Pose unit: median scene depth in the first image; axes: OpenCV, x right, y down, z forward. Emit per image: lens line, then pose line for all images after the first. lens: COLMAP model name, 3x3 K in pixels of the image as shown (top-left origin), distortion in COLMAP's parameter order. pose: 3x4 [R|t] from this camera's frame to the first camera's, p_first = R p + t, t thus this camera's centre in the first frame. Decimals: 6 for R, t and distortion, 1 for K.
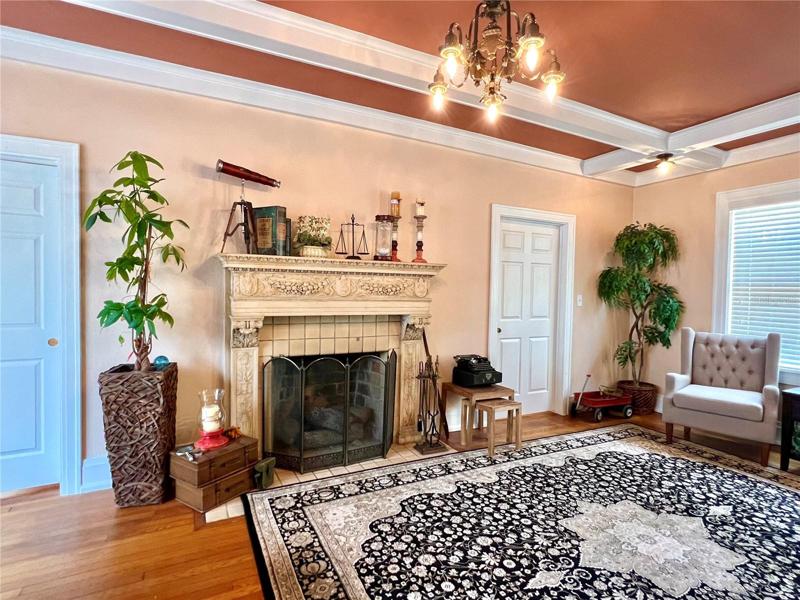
lens RADIAL K [[425.0, 0, 401.6], [0, 425.0, 299.5], [0, 0, 1]] dist [0.000698, -0.000783]
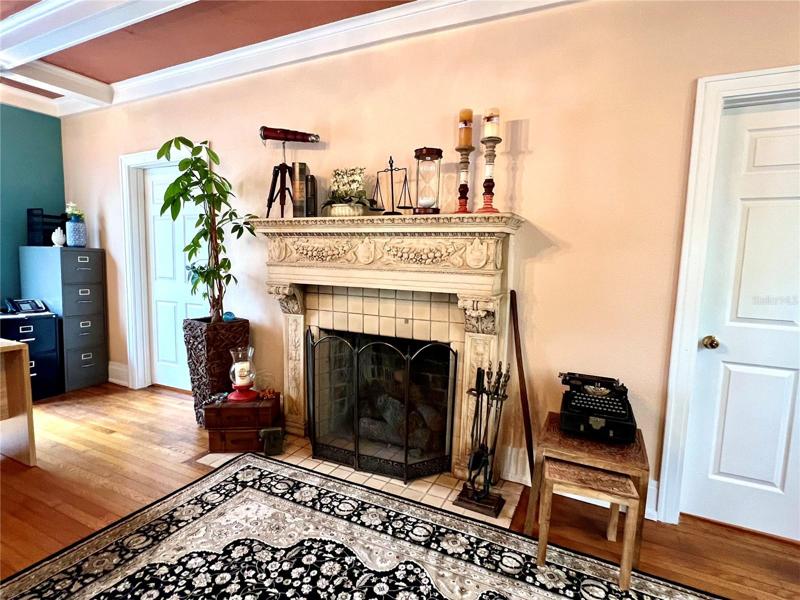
lens RADIAL K [[425.0, 0, 397.8], [0, 425.0, 303.5], [0, 0, 1]] dist [0.000698, -0.000783]
pose [[0.595743, 0.084808, -0.798685, 0.591232], [-0.035954, 0.996229, 0.078966, 0.001528], [0.802370, -0.018328, 0.596545, 0.626215]]
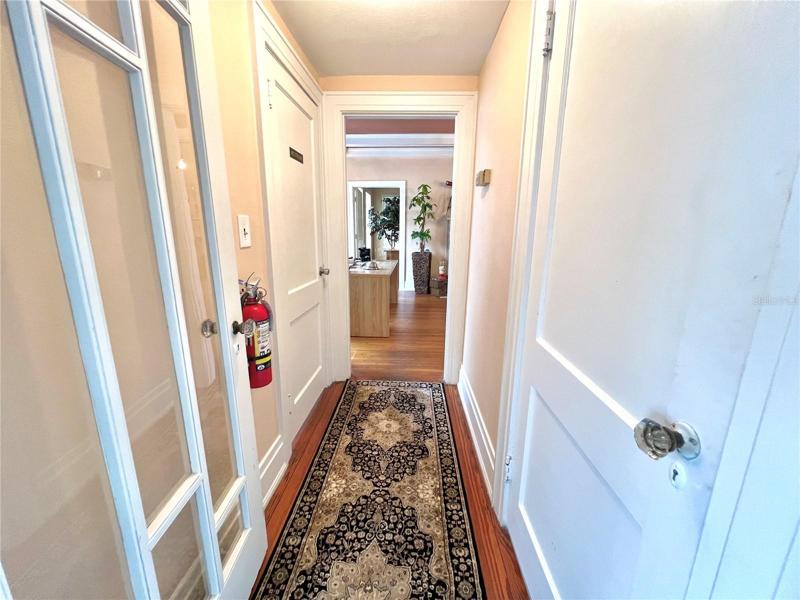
lens RADIAL K [[318.5, 0, 401.2], [0, 318.5, 302.7], [0, 0, 1]] dist [-0.001593, -0.000324]
pose [[0.871877, 0.103077, -0.478755, 0.397560], [-0.010746, 0.981390, 0.191726, 0.065304], [0.489608, -0.162017, 0.856758, -1.083265]]
